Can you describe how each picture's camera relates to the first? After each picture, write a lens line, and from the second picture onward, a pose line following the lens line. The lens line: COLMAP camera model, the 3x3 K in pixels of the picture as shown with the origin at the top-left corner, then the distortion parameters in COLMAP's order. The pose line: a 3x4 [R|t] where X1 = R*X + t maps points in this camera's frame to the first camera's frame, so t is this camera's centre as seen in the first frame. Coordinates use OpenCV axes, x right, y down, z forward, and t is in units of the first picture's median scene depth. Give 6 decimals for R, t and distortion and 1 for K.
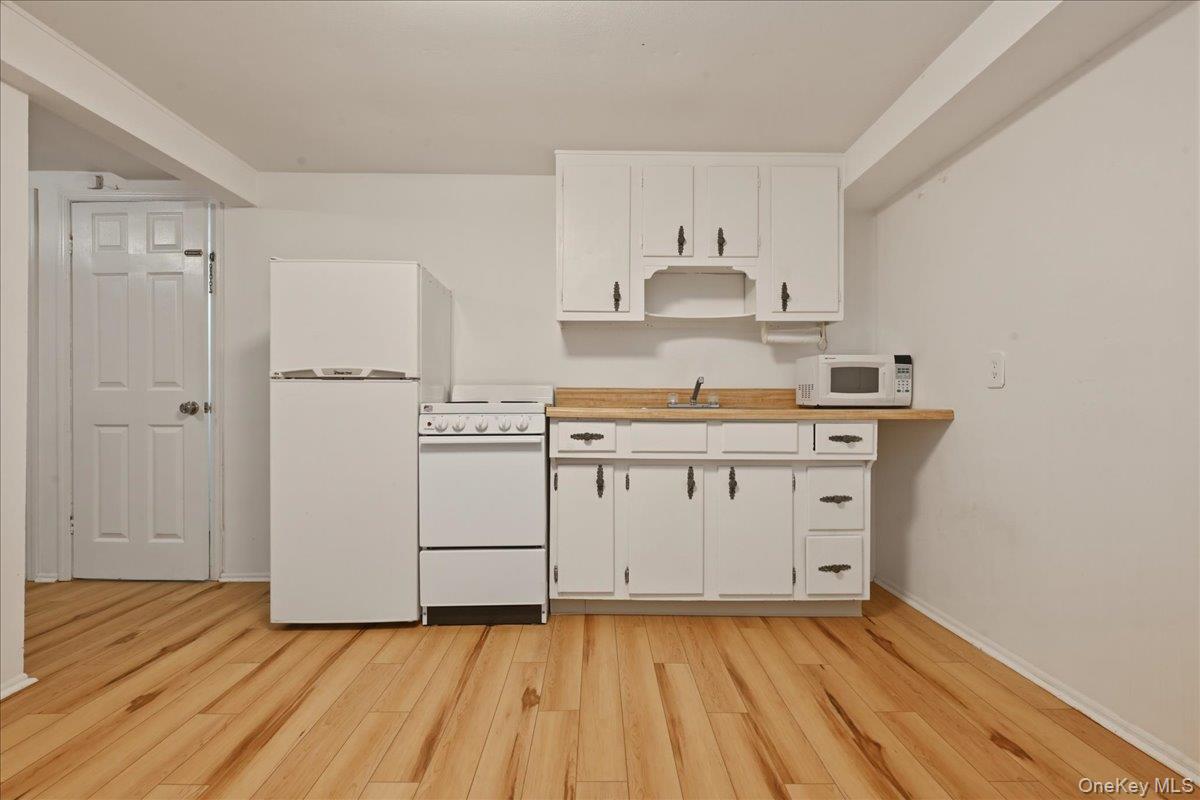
lens RADIAL K [[540.5, 0, 604.2], [0, 540.5, 402.2], [0, 0, 1]] dist [0.000484, 0.000221]
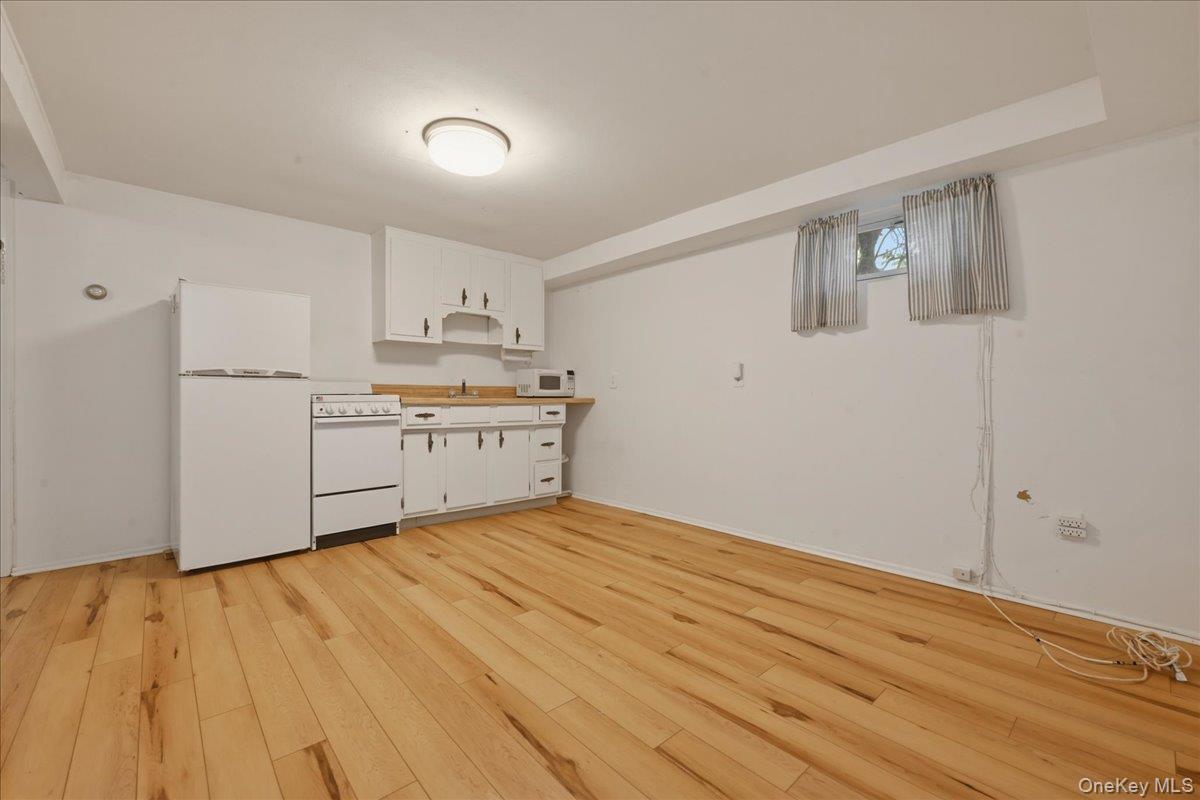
lens RADIAL K [[489.6, 0, 607.3], [0, 489.6, 396.3], [0, 0, 1]] dist [0.000088, 0.000155]
pose [[0.746928, -0.002074, 0.664901, -0.587257], [-0.000989, 0.999991, 0.004229, -0.001202], [-0.664904, -0.003816, 0.746919, -0.462359]]
